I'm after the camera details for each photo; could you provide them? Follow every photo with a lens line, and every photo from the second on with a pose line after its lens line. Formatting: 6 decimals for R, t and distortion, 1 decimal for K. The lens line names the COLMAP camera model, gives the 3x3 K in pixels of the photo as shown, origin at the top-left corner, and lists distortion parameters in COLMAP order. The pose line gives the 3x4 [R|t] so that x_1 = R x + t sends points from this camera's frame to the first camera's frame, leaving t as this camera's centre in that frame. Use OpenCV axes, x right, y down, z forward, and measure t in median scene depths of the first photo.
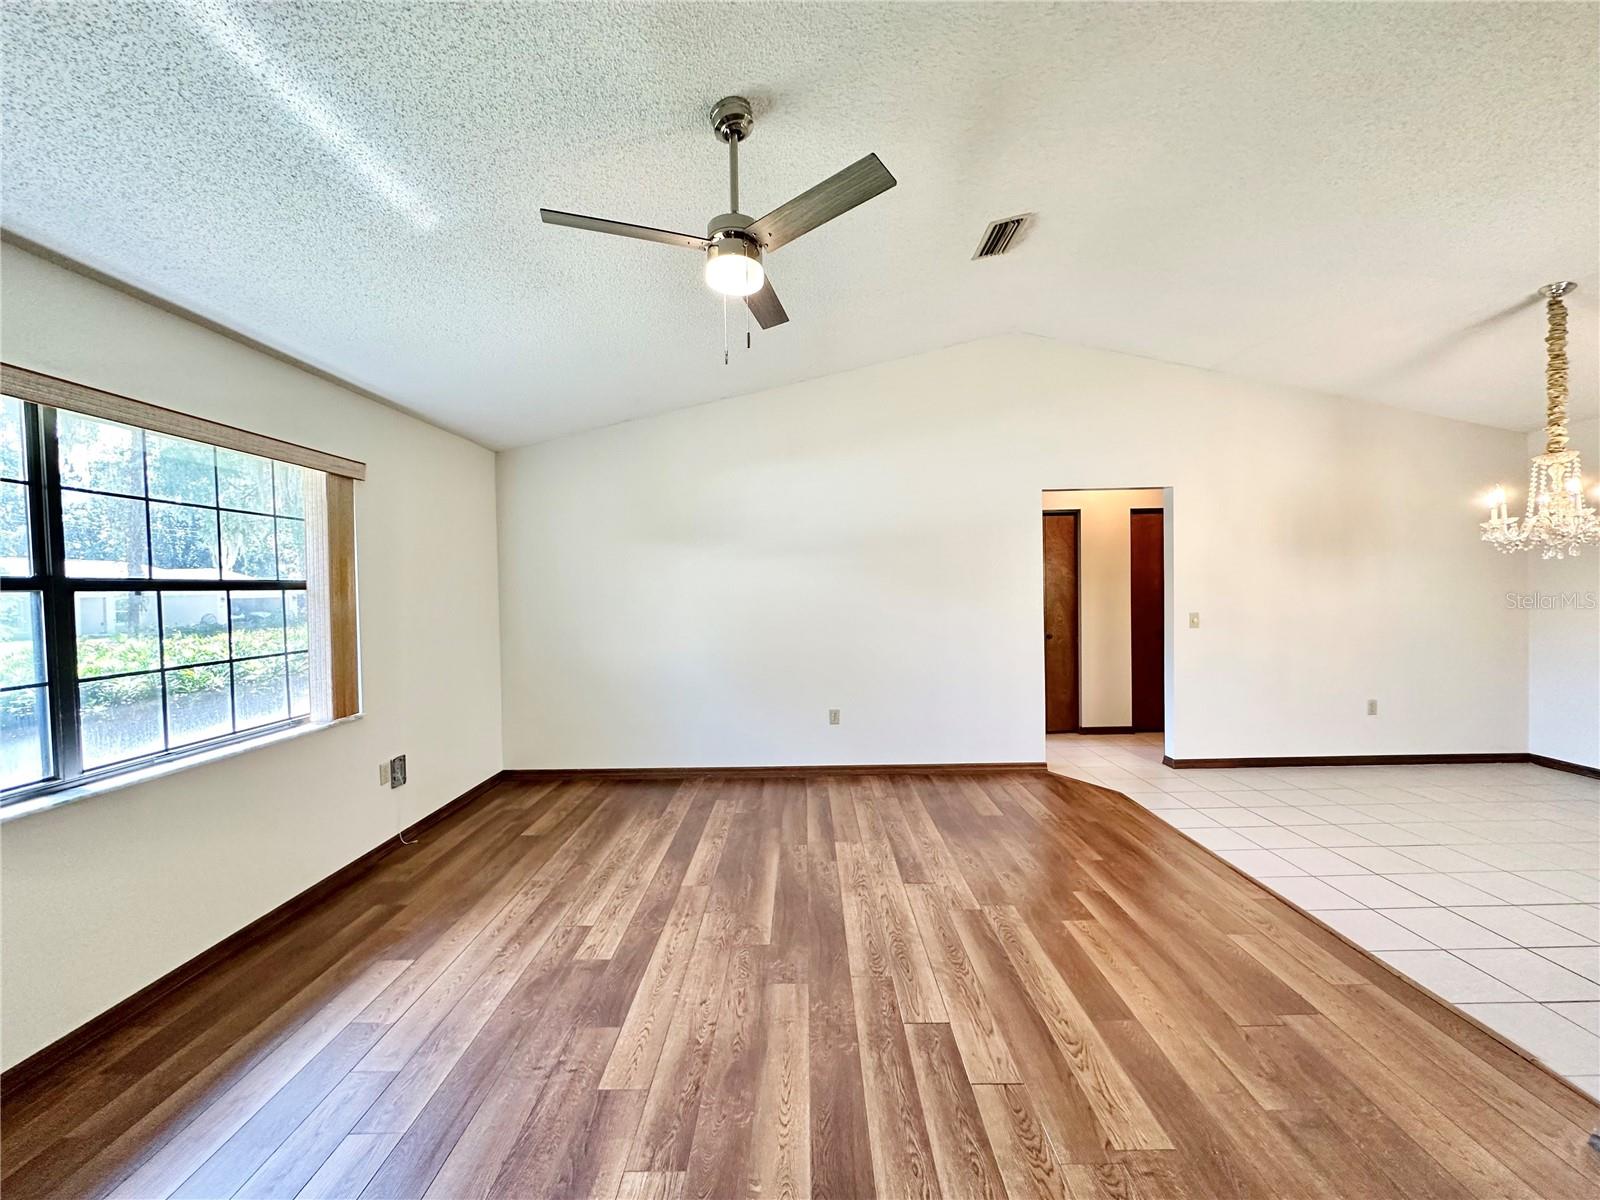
lens RADIAL K [[636.0, 0, 801.1], [0, 636.0, 598.6], [0, 0, 1]] dist [-0.003560, 0.000651]
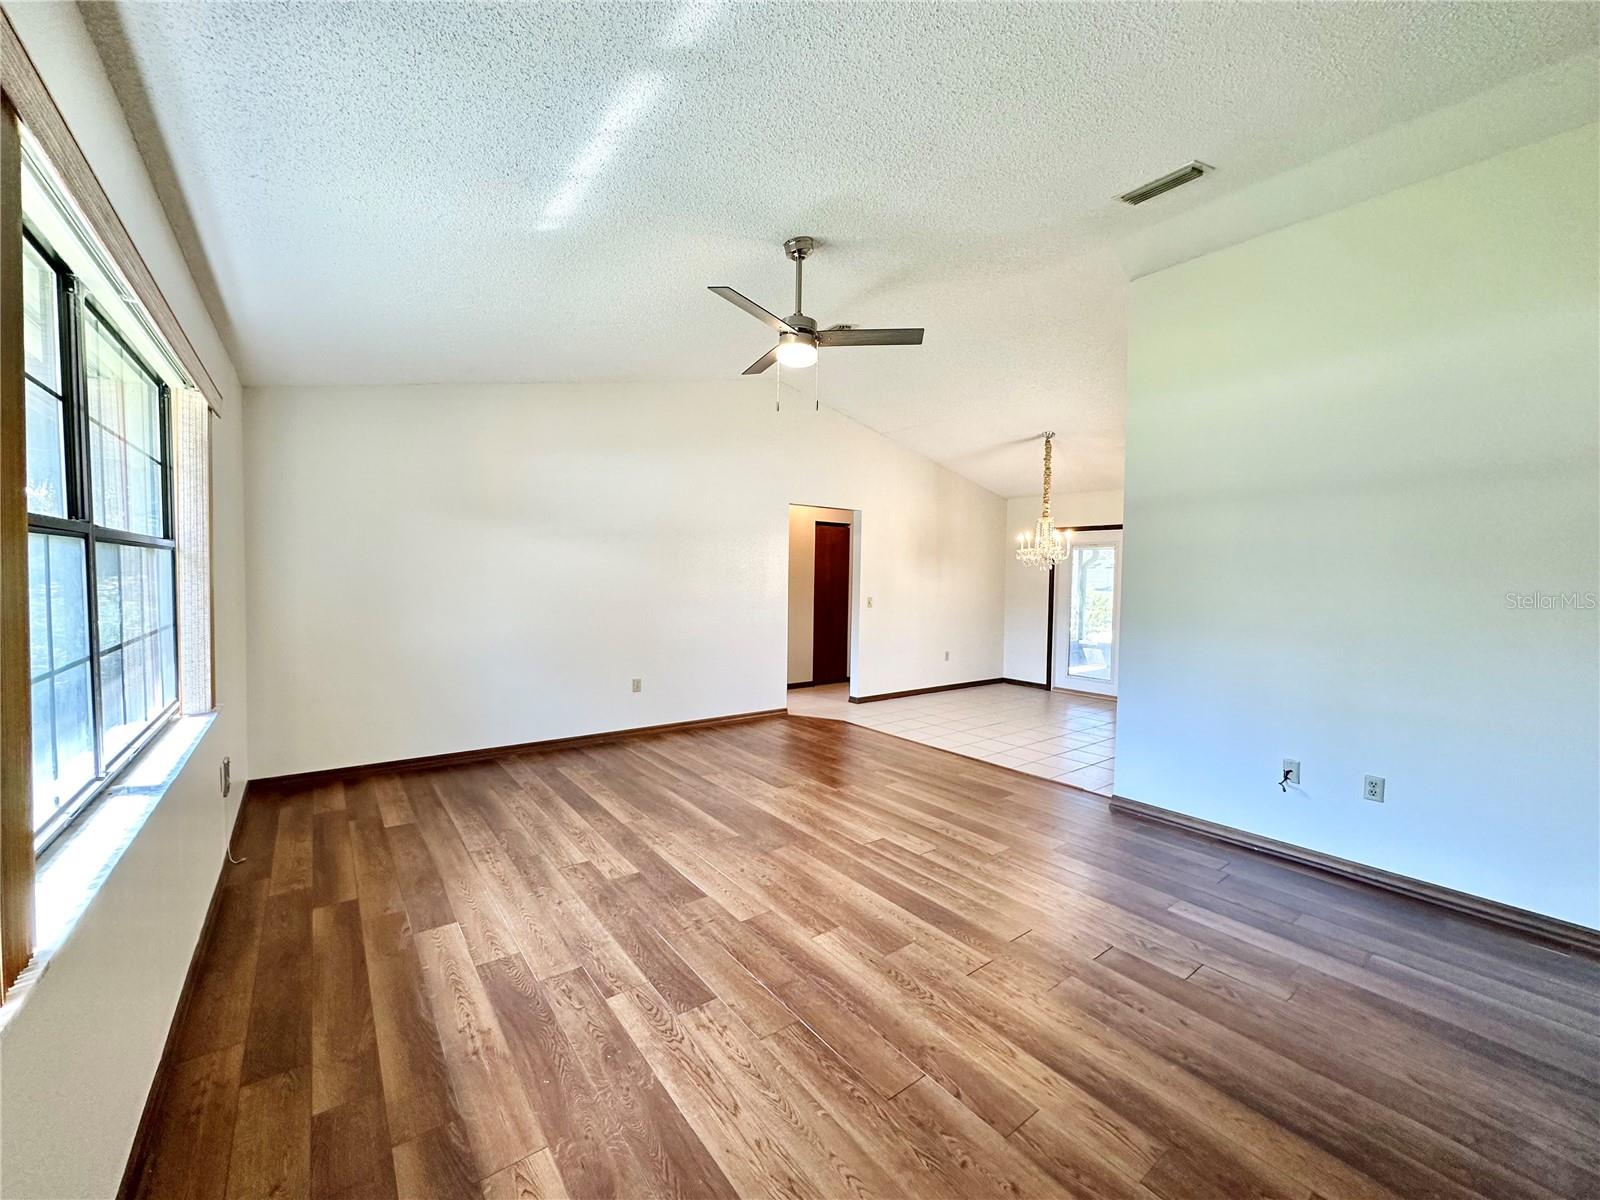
lens RADIAL K [[636.0, 0, 799.7], [0, 636.0, 599.8], [0, 0, 1]] dist [-0.003560, 0.000651]
pose [[0.790396, 0.009483, 0.612523, -0.687573], [-0.020620, 0.999725, 0.011131, 0.024533], [-0.612249, -0.021428, 0.790375, -0.115661]]
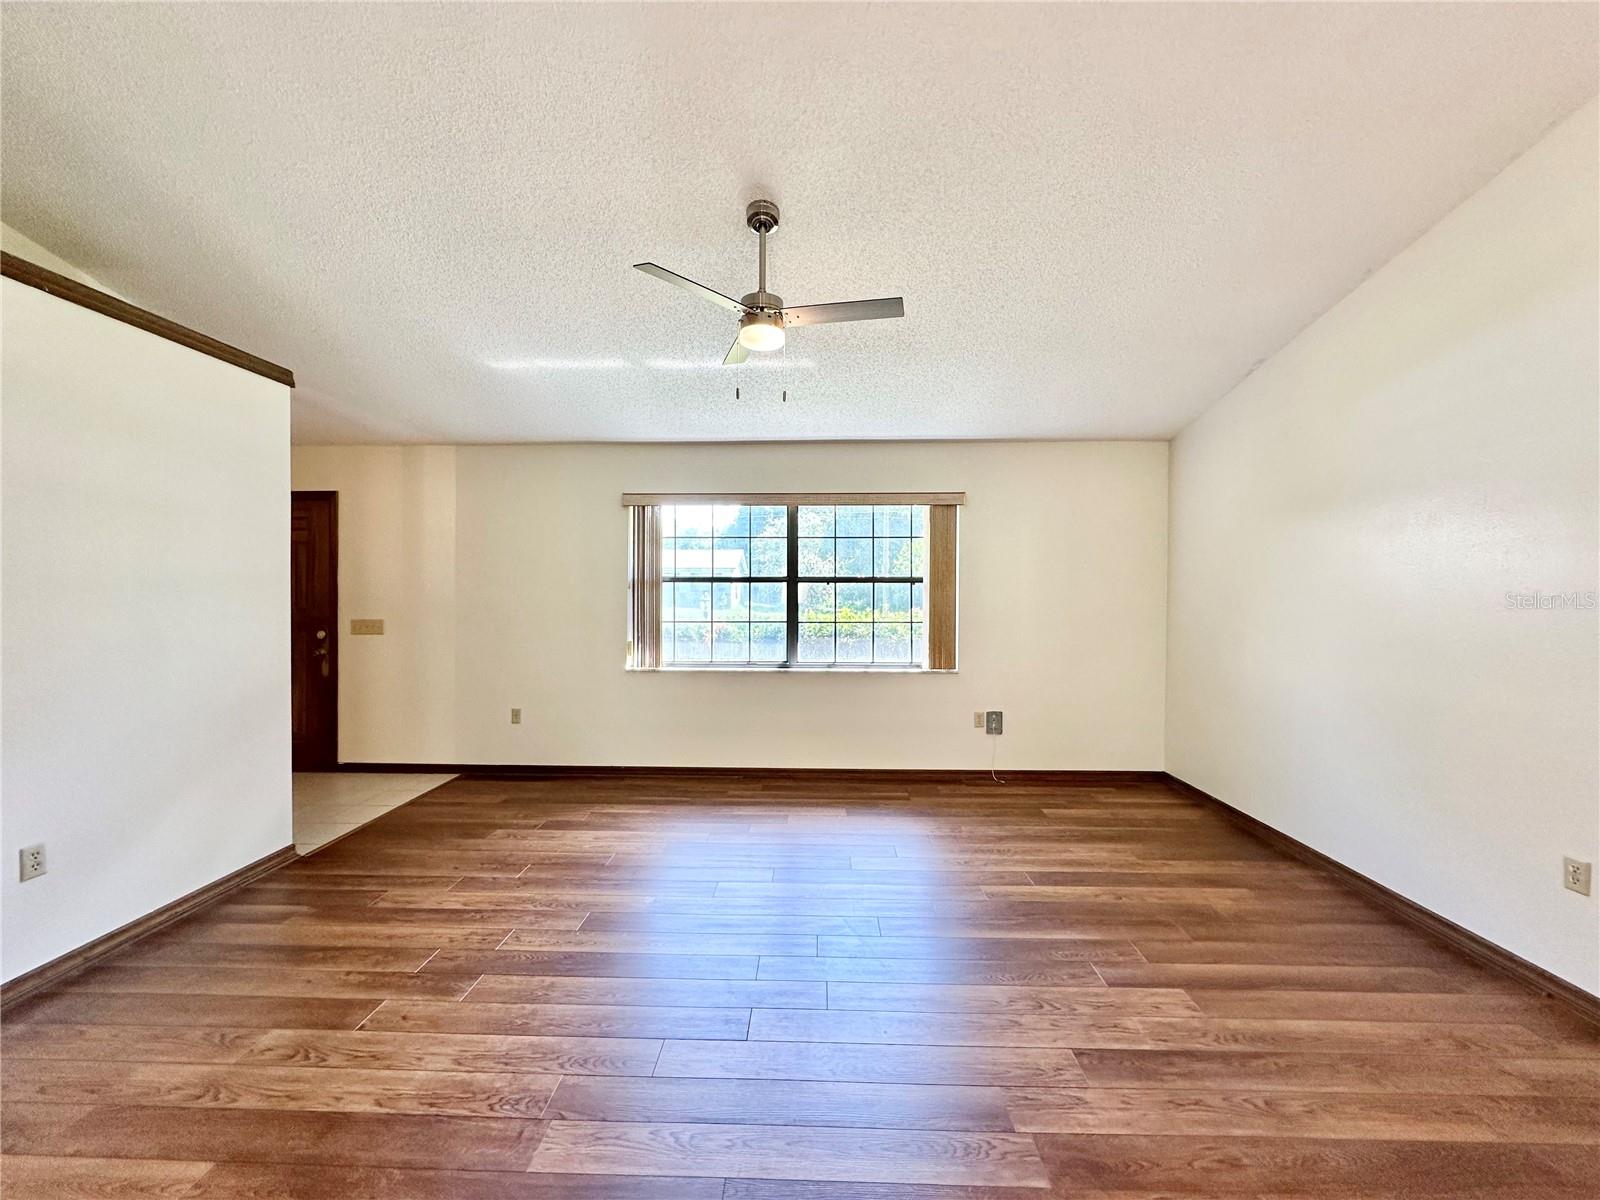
lens RADIAL K [[636.0, 0, 801.5], [0, 636.0, 597.5], [0, 0, 1]] dist [-0.003560, 0.000651]
pose [[-0.023900, 0.025886, -0.999379, 0.832718], [-0.019103, 0.999470, 0.026345, -0.013615], [0.999532, 0.019721, -0.023393, 0.782005]]
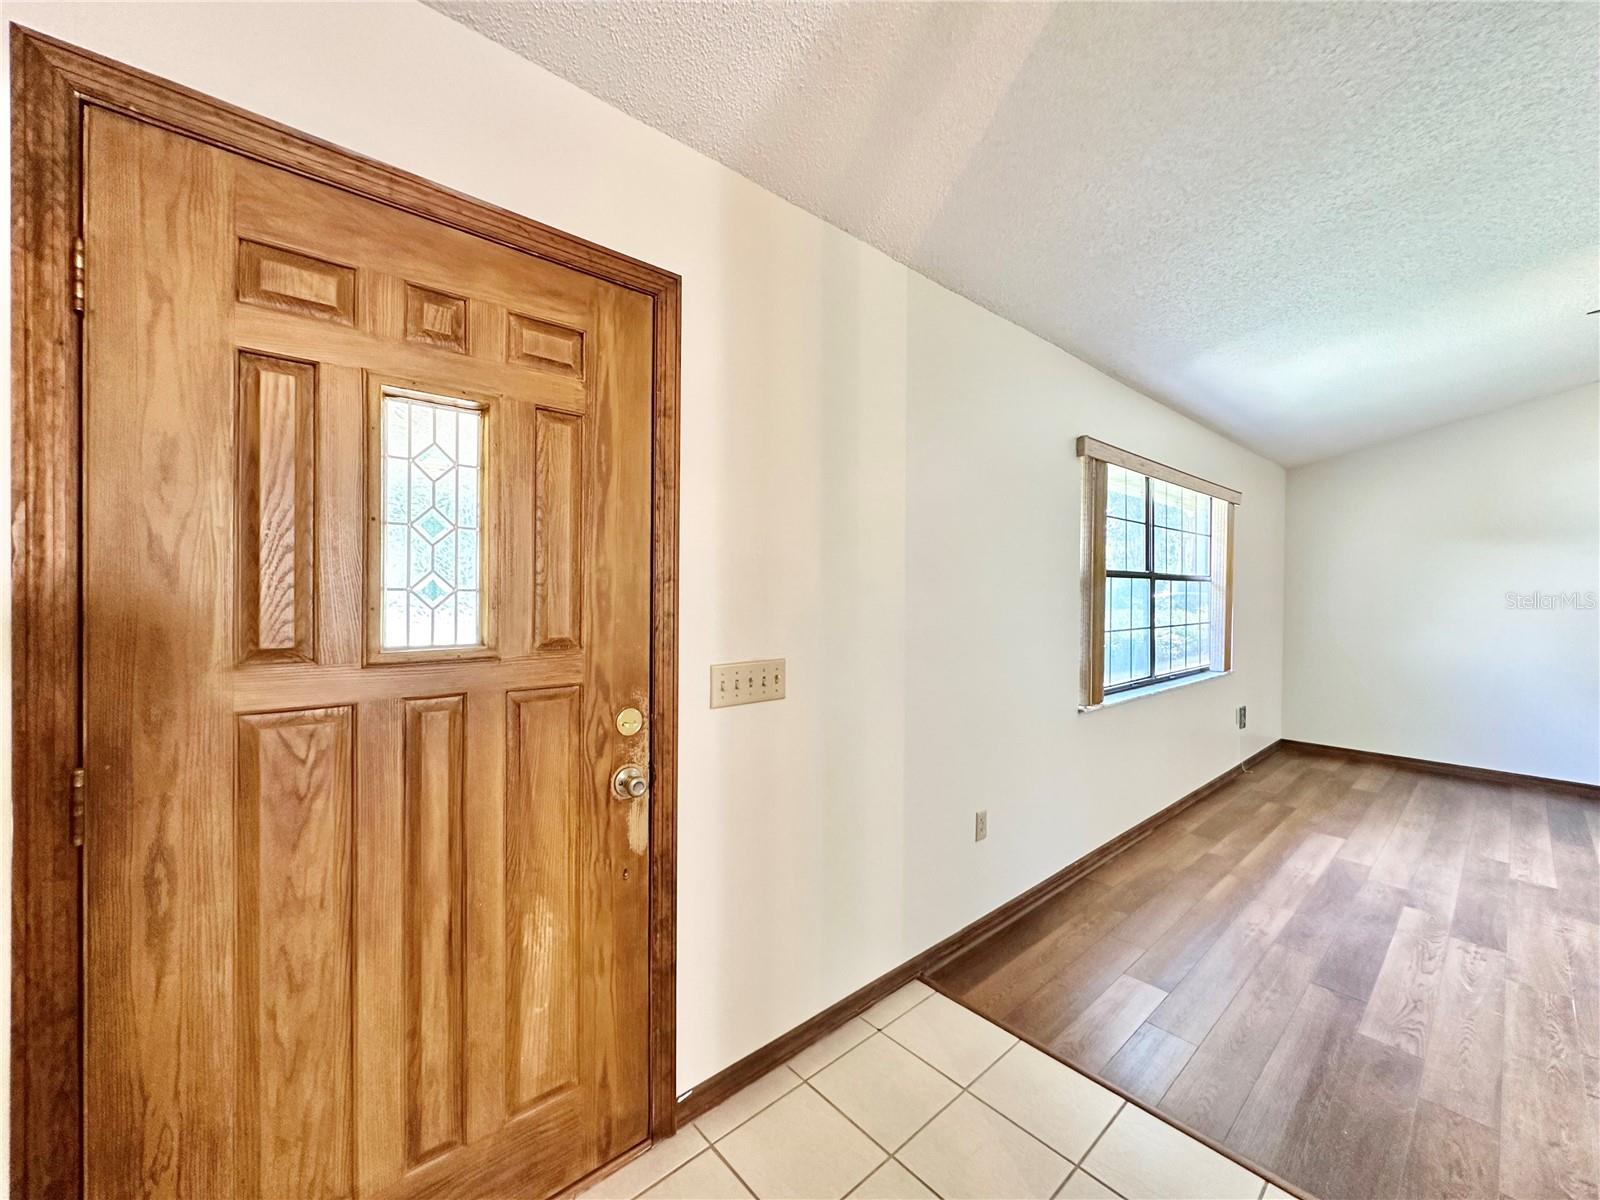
lens RADIAL K [[636.0, 0, 802.1], [0, 636.0, 597.5], [0, 0, 1]] dist [-0.003560, 0.000651]
pose [[0.667026, 0.030045, -0.744429, -0.322169], [-0.032820, 0.999402, 0.010928, 0.039178], [0.744311, 0.017142, 0.667613, -0.760984]]
